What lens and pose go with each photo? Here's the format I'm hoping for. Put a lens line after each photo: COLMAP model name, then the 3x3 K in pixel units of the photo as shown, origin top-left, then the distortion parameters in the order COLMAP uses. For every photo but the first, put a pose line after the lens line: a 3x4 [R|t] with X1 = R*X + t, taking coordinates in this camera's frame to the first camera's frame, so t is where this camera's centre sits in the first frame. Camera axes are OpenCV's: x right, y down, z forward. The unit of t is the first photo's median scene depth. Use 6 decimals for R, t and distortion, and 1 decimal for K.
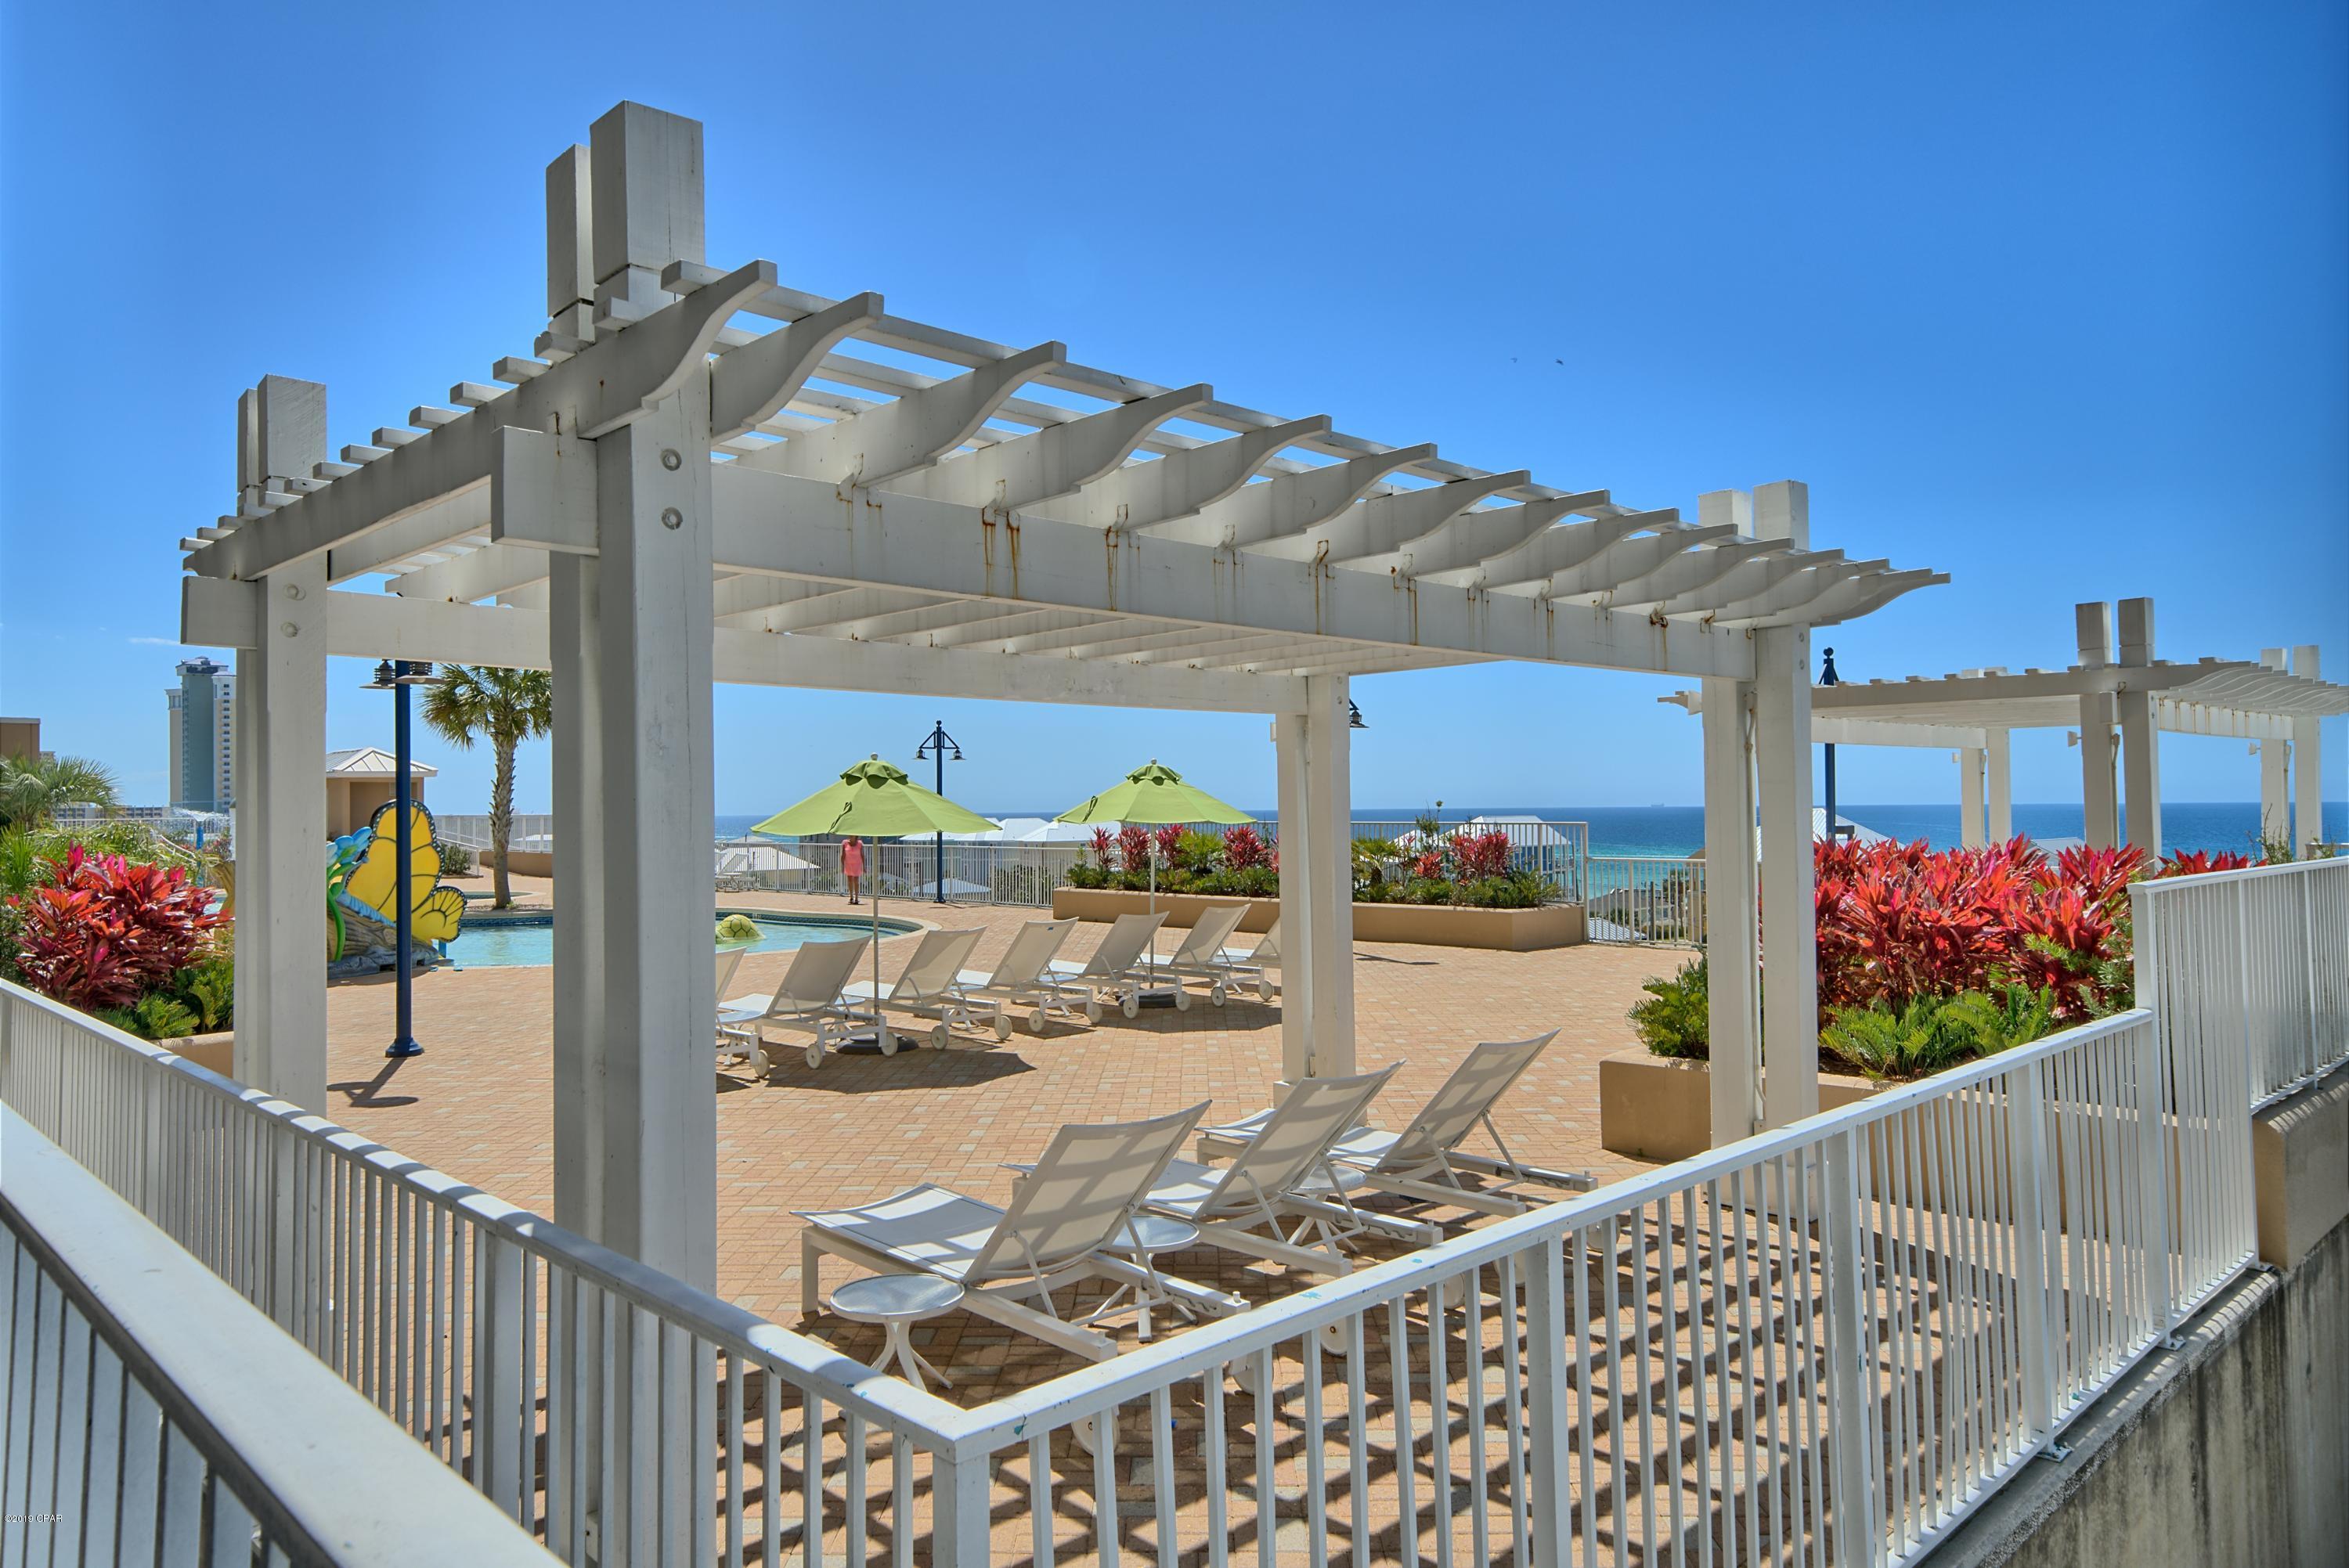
lens RADIAL K [[1513.8, 0, 1173.6], [0, 1513.8, 775.8], [0, 0, 1]] dist [0.037819, -0.000096]
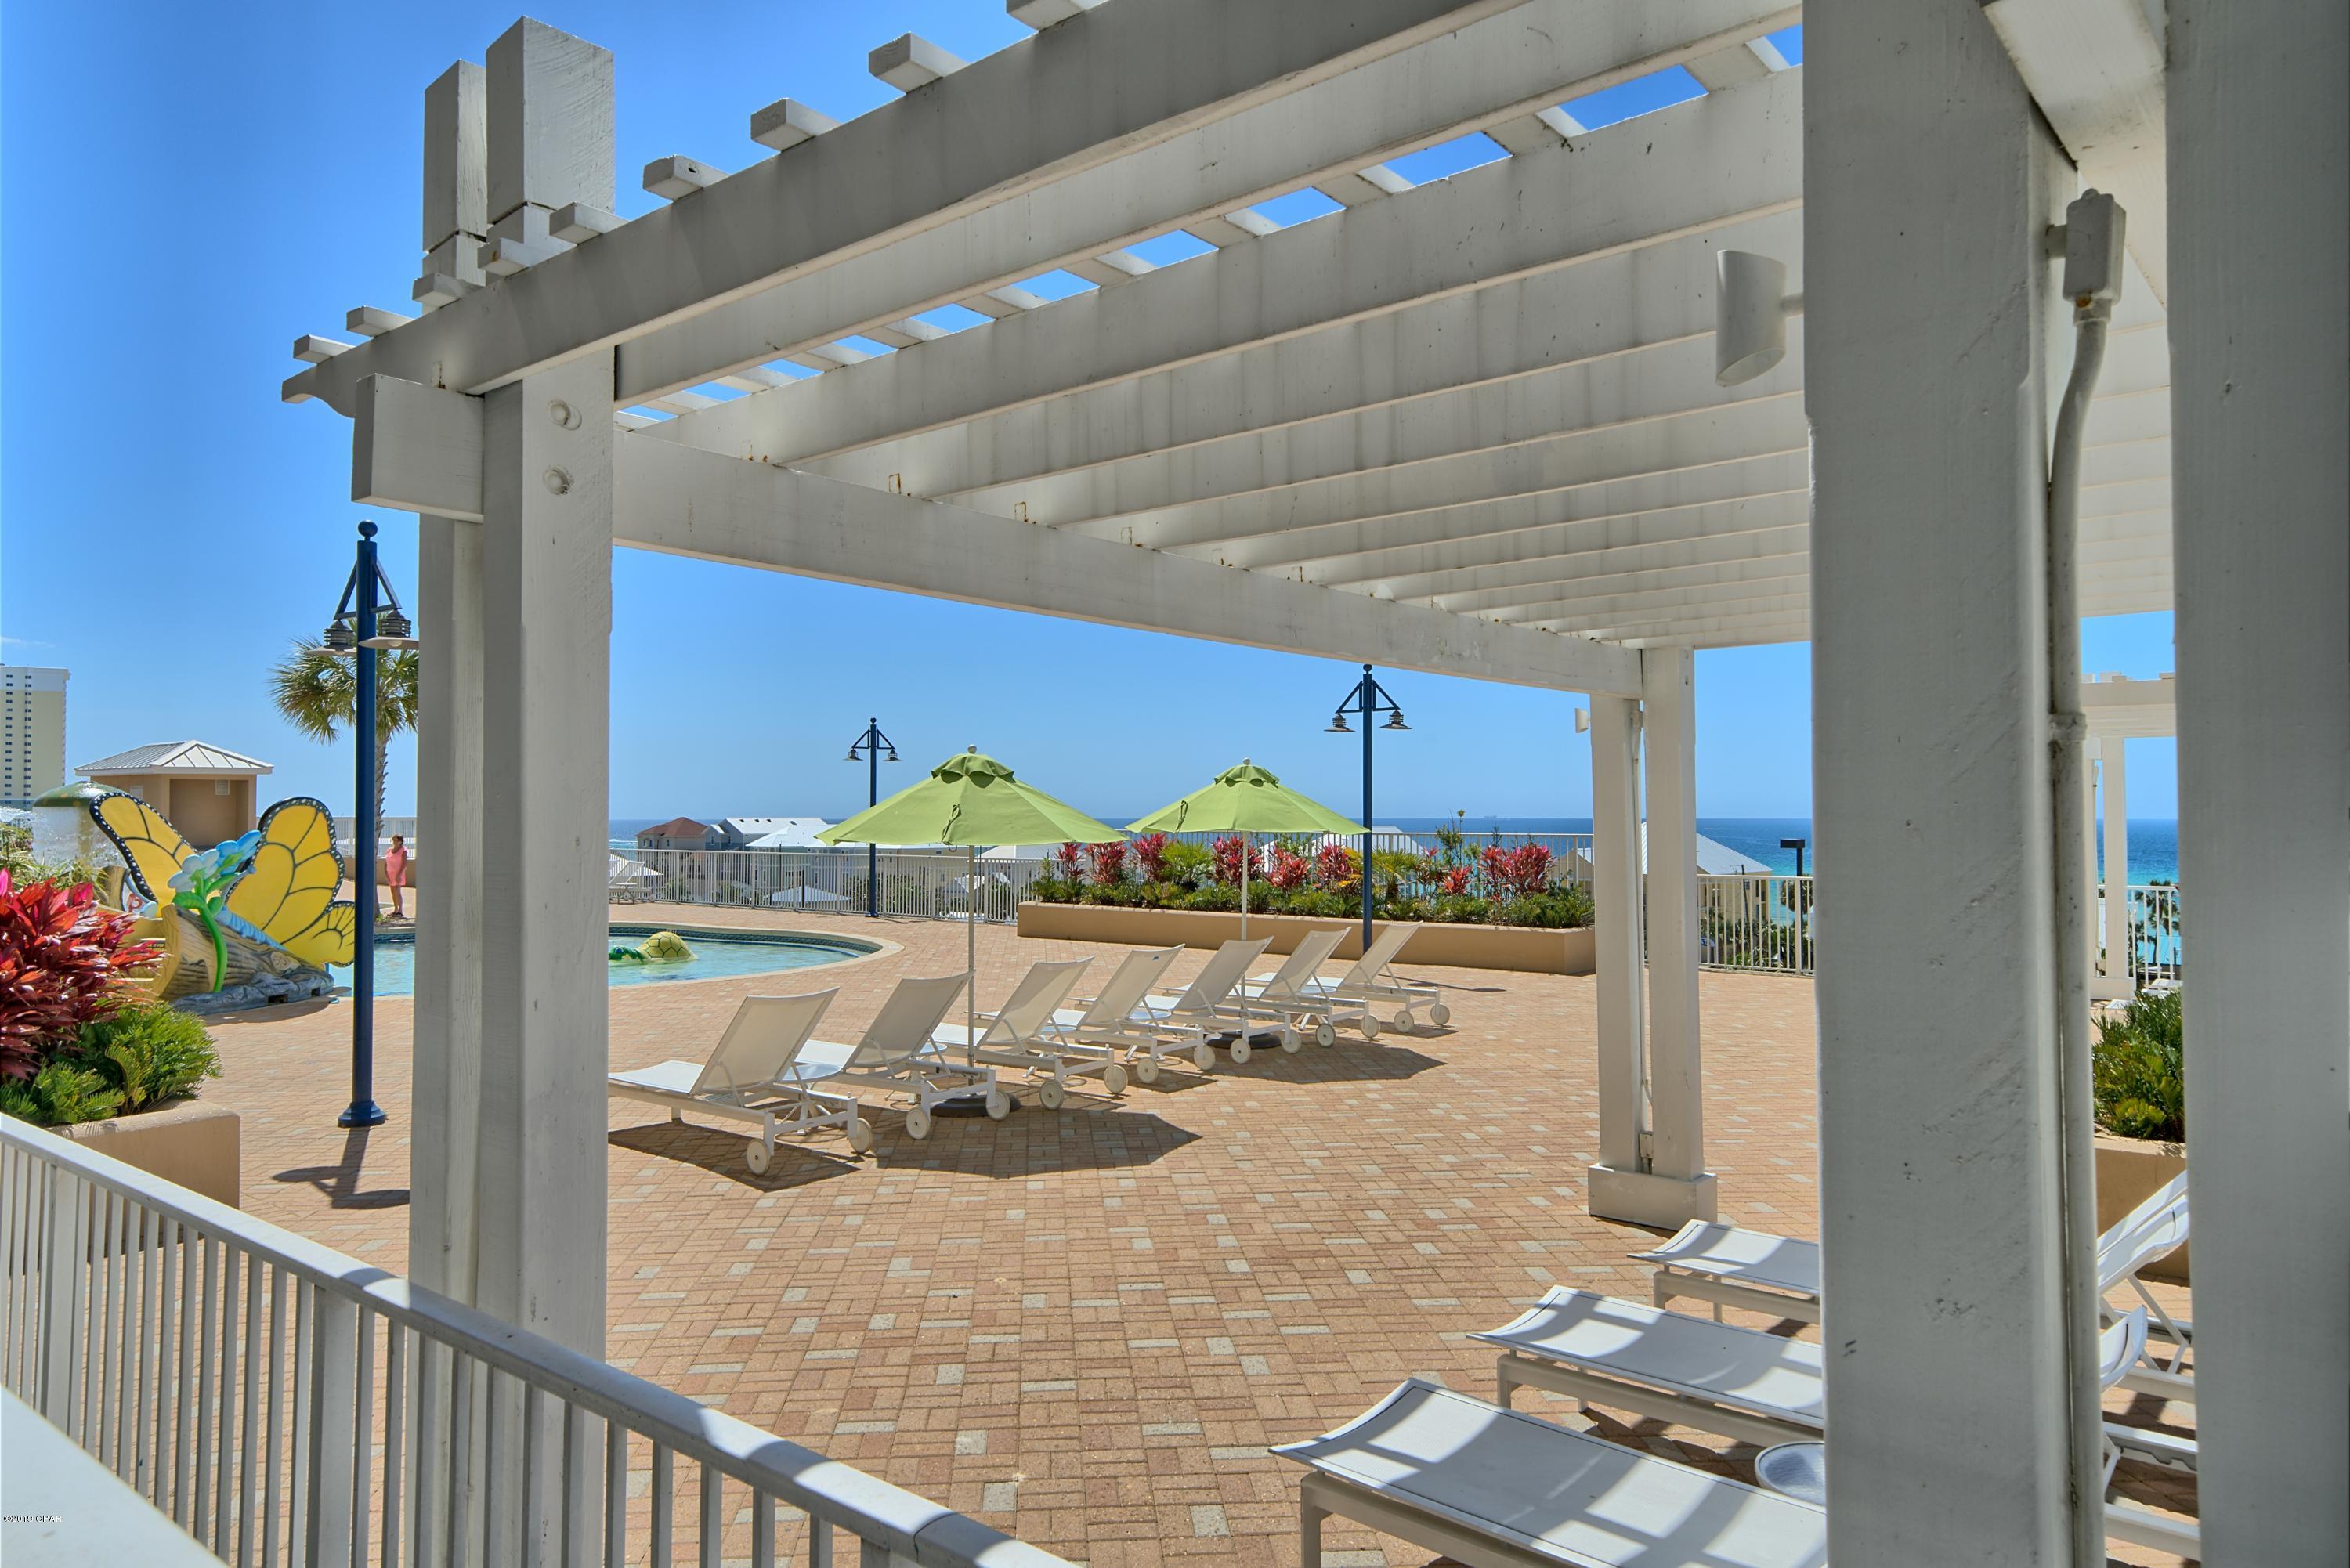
lens RADIAL K [[1514.5, 0, 1175.5], [0, 1514.5, 784.0], [0, 0, 1]] dist [0.037819, -0.000096]
pose [[0.994550, 0.010914, 0.103687, -0.144015], [-0.010900, 0.999940, -0.000702, 0.004502], [-0.103688, -0.000432, 0.994610, 0.149313]]
